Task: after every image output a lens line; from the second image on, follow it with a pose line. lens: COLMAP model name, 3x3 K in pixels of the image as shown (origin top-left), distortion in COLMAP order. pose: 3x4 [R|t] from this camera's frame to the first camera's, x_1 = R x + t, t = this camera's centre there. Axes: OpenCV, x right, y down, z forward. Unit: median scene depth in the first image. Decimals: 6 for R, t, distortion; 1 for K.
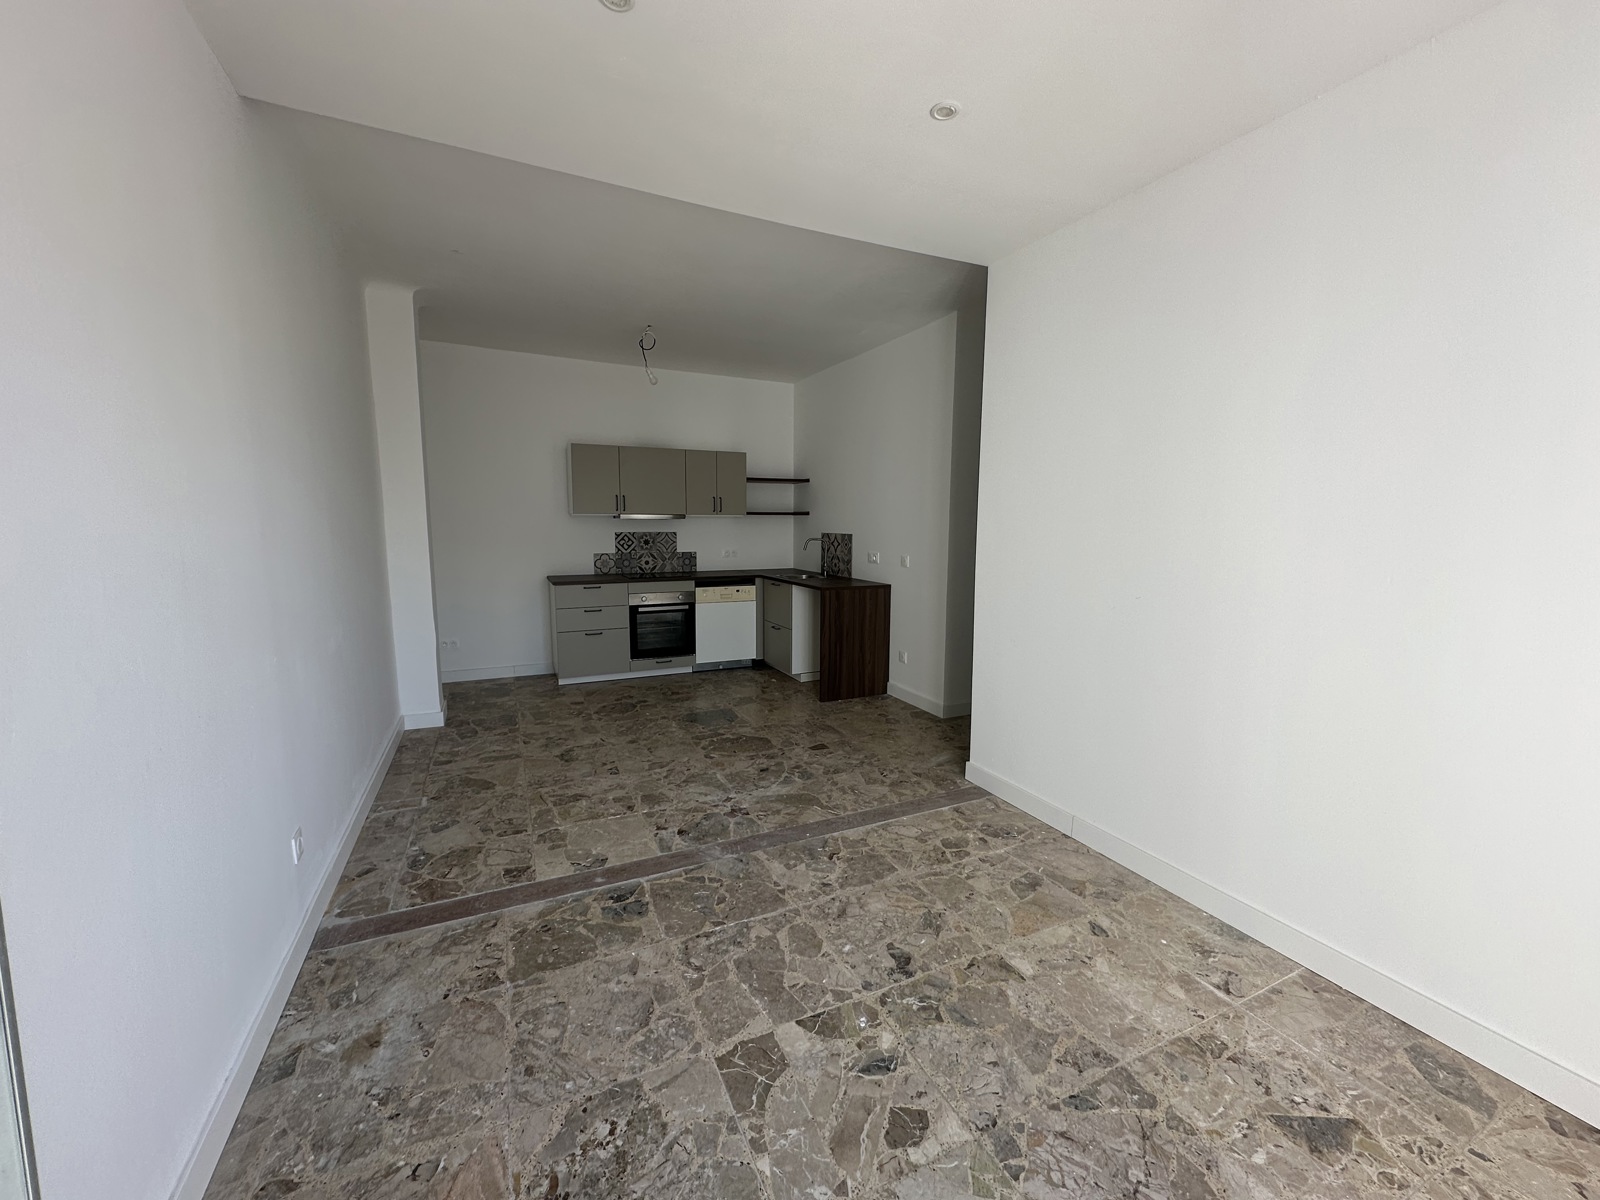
lens RADIAL K [[637.3, 0, 801.8], [0, 637.3, 595.3], [0, 0, 1]] dist [-0.003677, 0.000814]
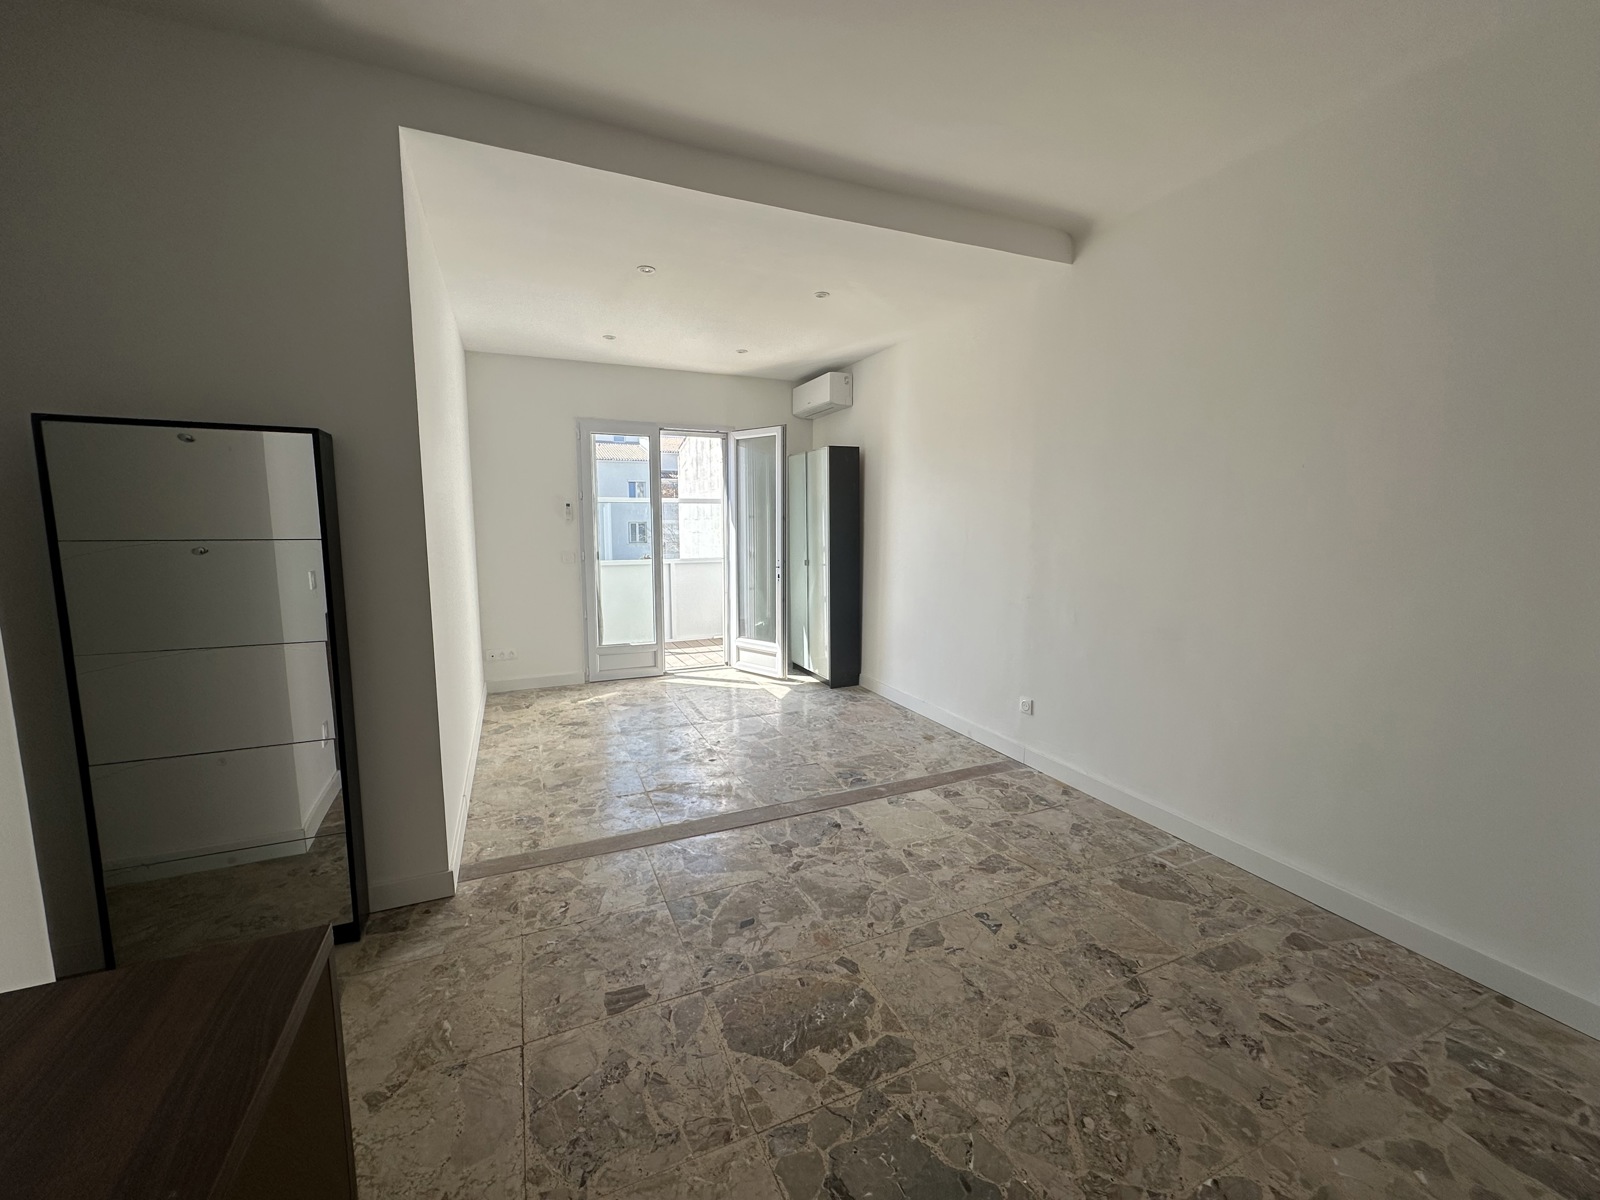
lens RADIAL K [[637.3, 0, 794.3], [0, 637.3, 595.6], [0, 0, 1]] dist [-0.003677, 0.000814]
pose [[-0.999317, -0.010377, 0.035457, -0.110240], [-0.001746, 0.971935, 0.235243, -0.160685], [-0.036903, 0.235020, -0.971290, 1.367396]]
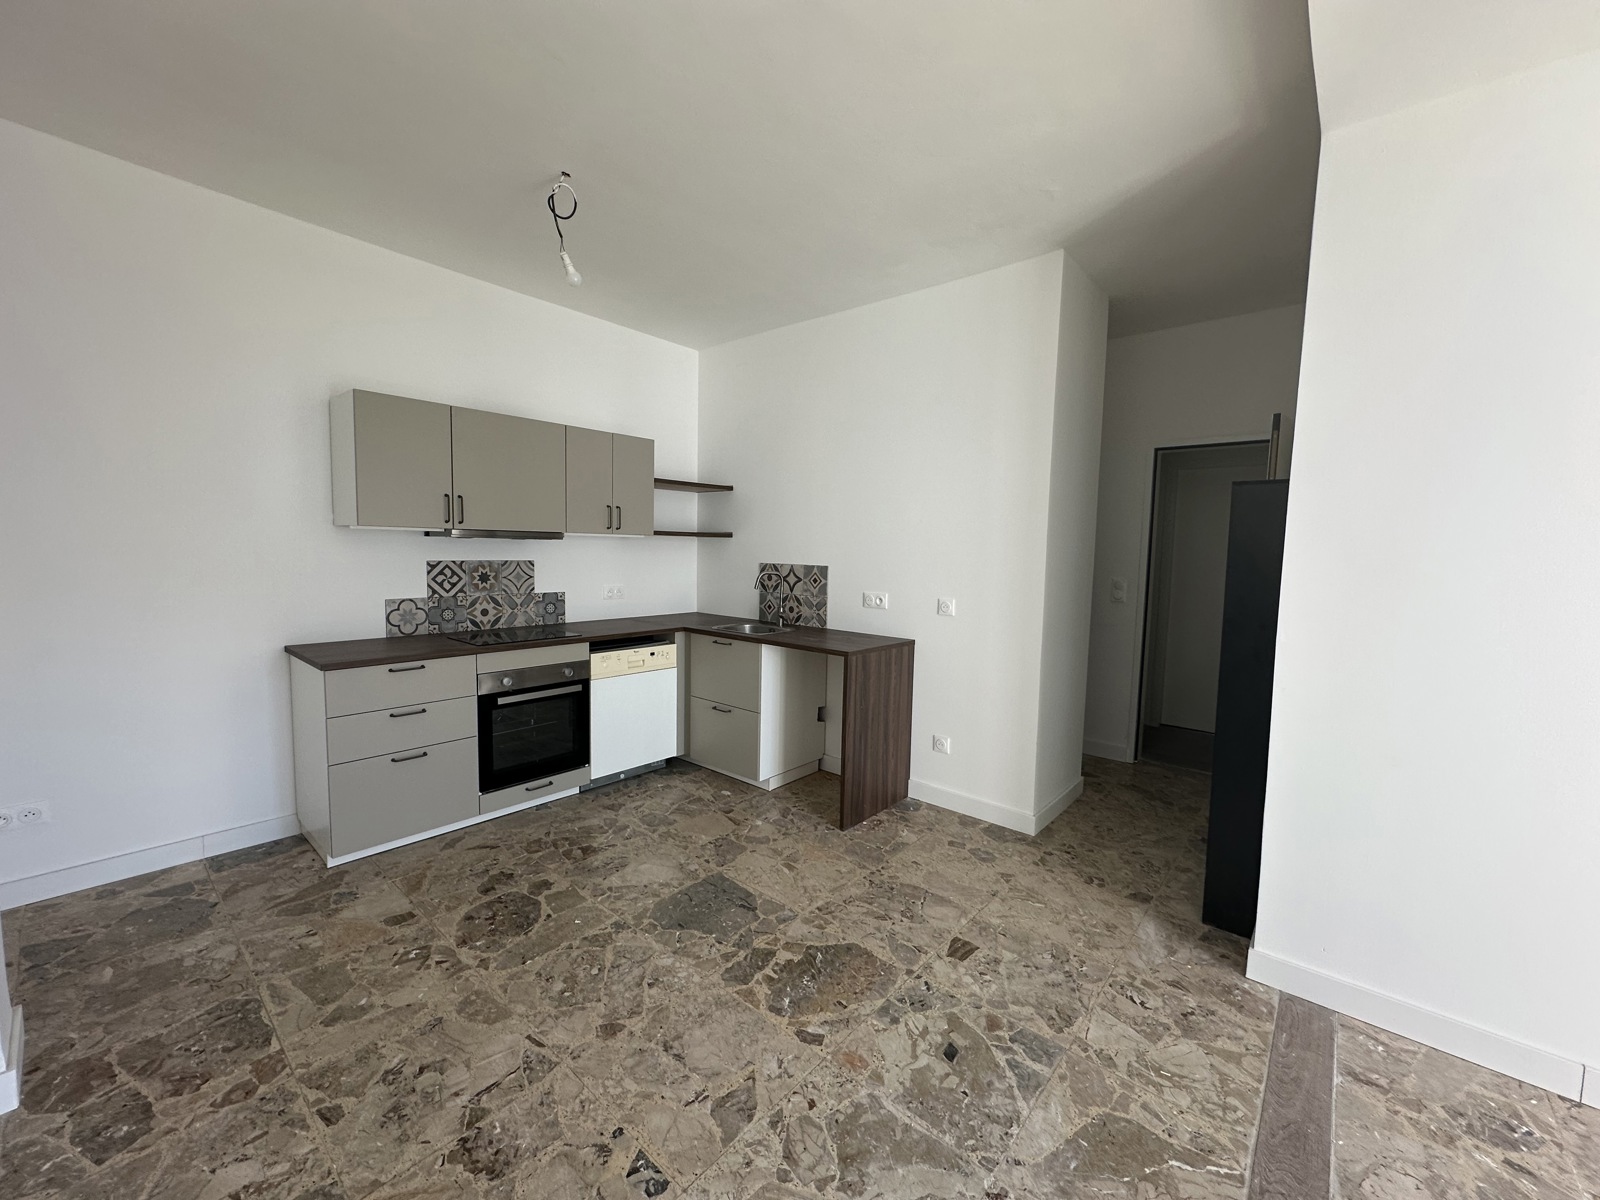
lens RADIAL K [[637.3, 0, 800.7], [0, 637.3, 595.9], [0, 0, 1]] dist [-0.003677, 0.000814]
pose [[0.915850, -0.016075, 0.401199, -0.320528], [0.030631, 0.999084, -0.029893, -0.060753], [-0.400351, 0.039667, 0.915503, 0.522886]]
